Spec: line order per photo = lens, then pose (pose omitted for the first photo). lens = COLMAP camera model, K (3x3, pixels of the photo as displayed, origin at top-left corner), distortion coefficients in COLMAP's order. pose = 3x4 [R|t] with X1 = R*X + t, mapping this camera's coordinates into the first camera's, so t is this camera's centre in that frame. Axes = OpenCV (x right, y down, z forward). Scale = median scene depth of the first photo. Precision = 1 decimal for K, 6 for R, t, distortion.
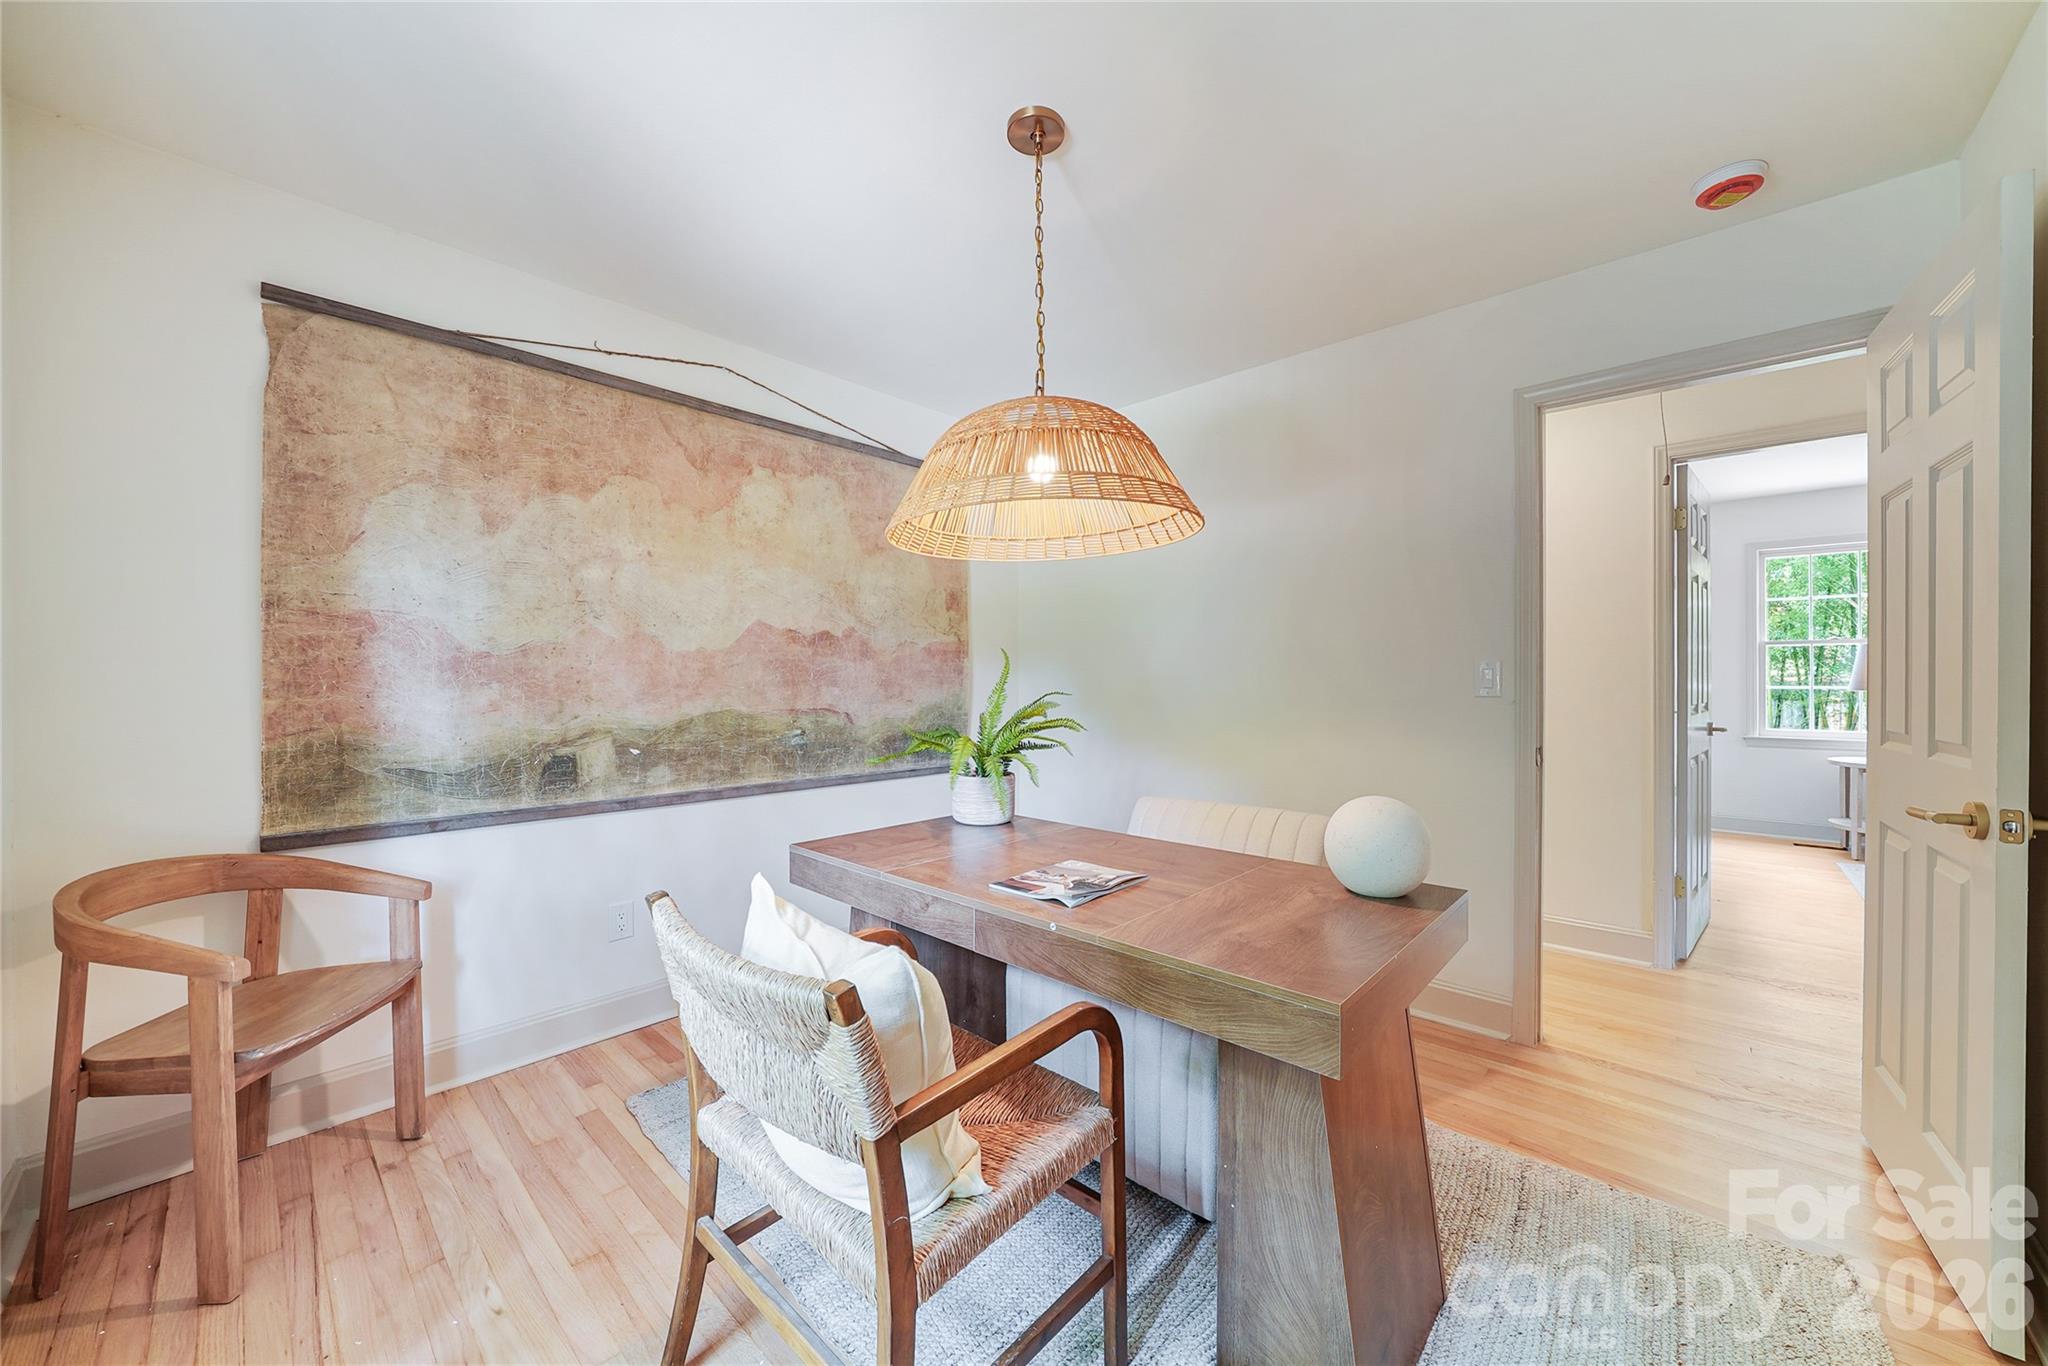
lens RADIAL K [[760.7, 0, 1027.9], [0, 760.7, 679.3], [0, 0, 1]] dist [-0.004671, -0.001395]
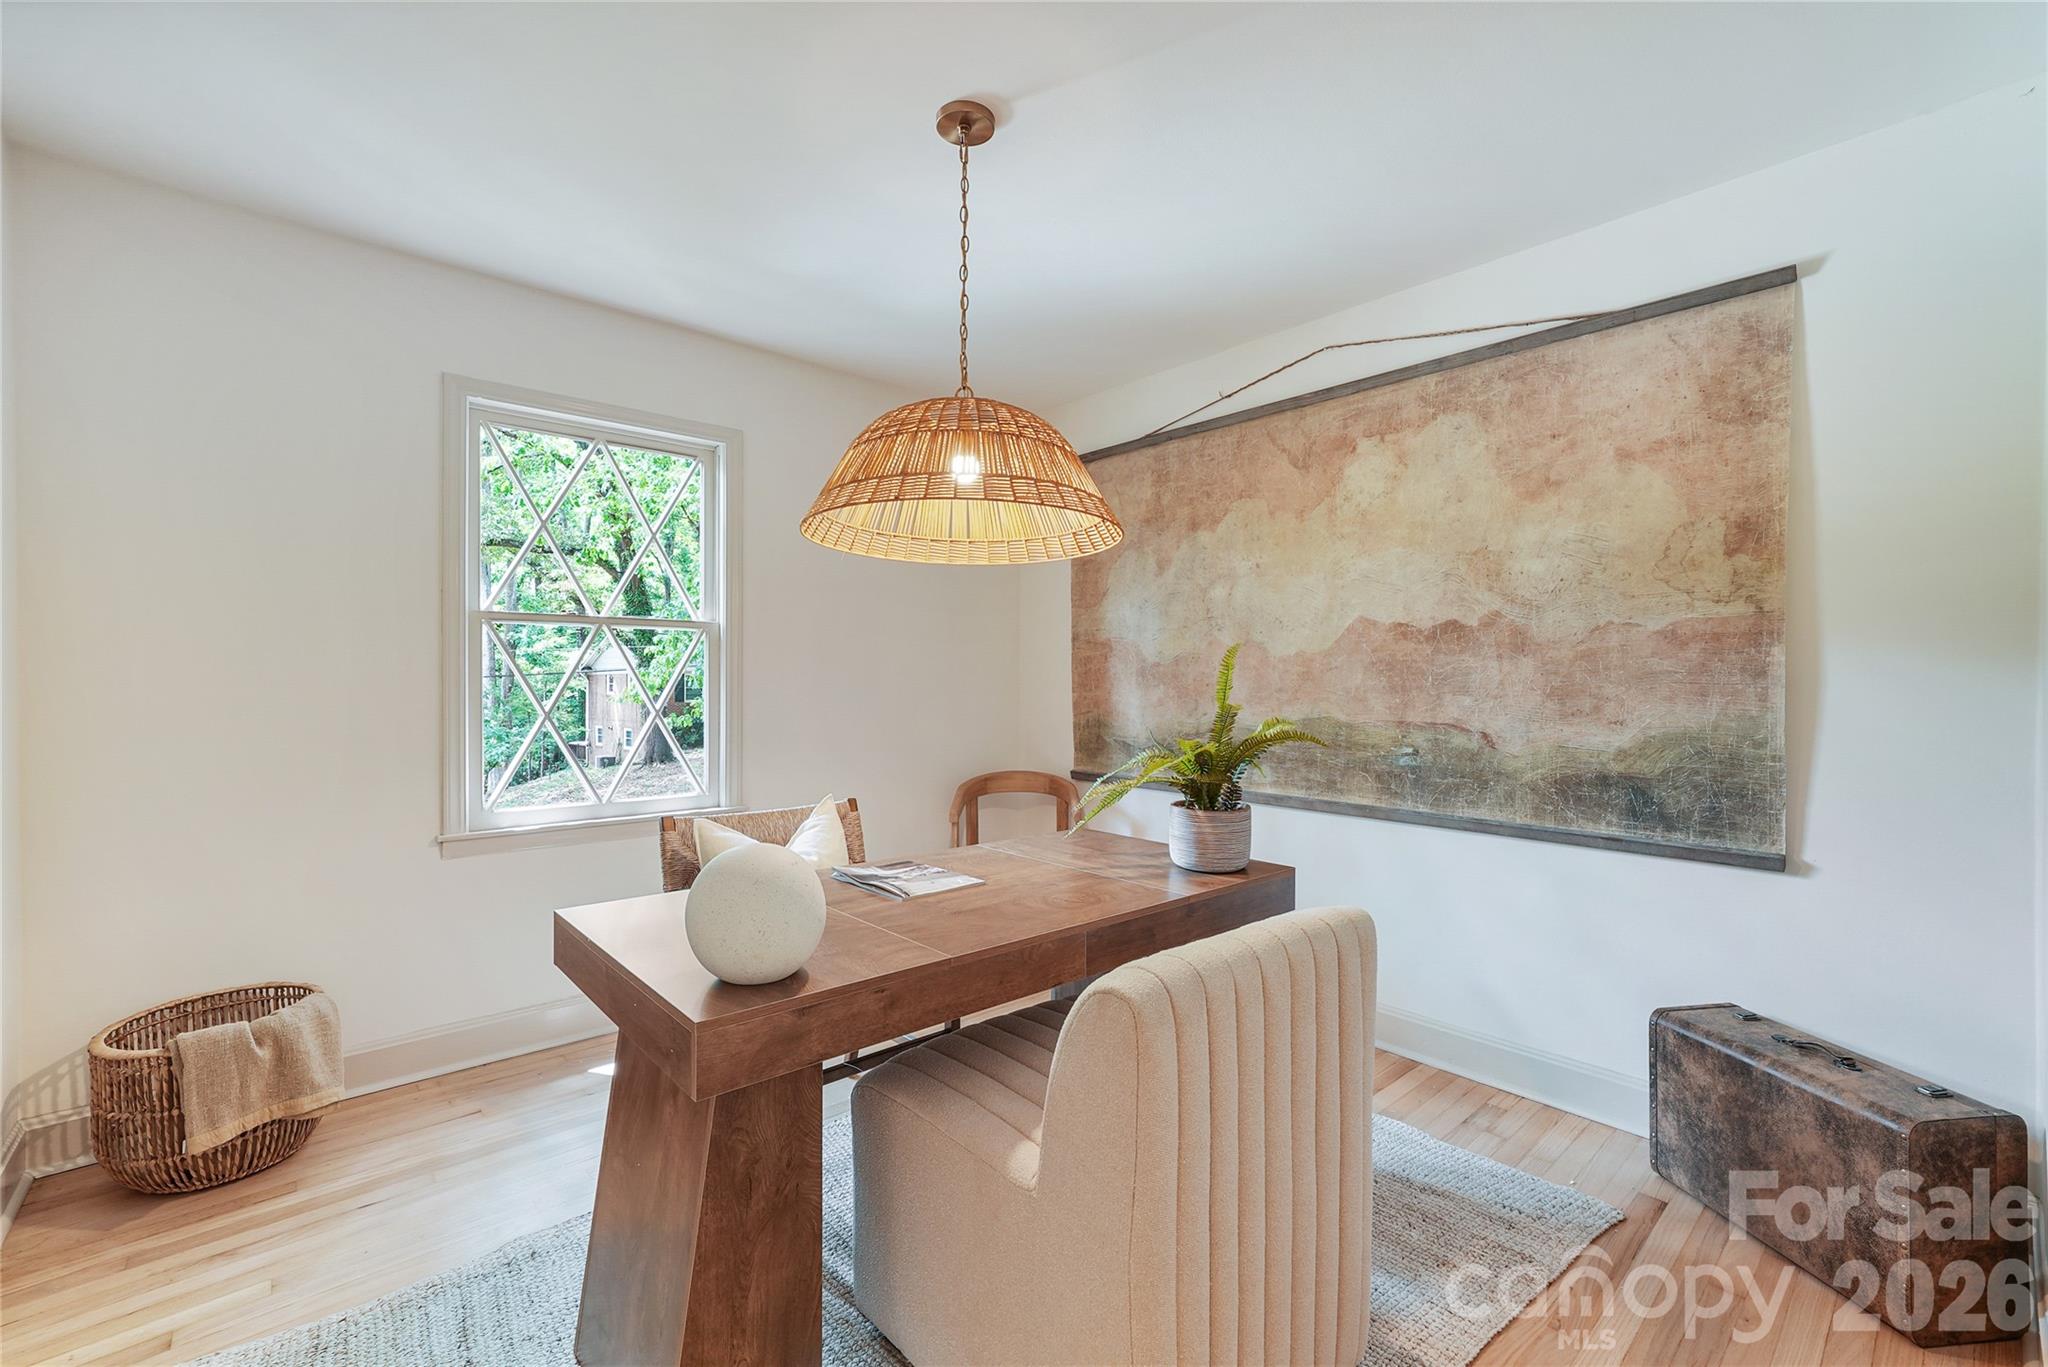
lens RADIAL K [[873.6, 0, 1023.2], [0, 873.6, 691.7], [0, 0, 1]] dist [-0.000228, 0.000026]
pose [[-0.109234, 0.013544, -0.993924, 0.692738], [-0.005964, 0.999880, 0.014281, -0.003382], [0.993998, 0.007488, -0.109141, 0.736650]]
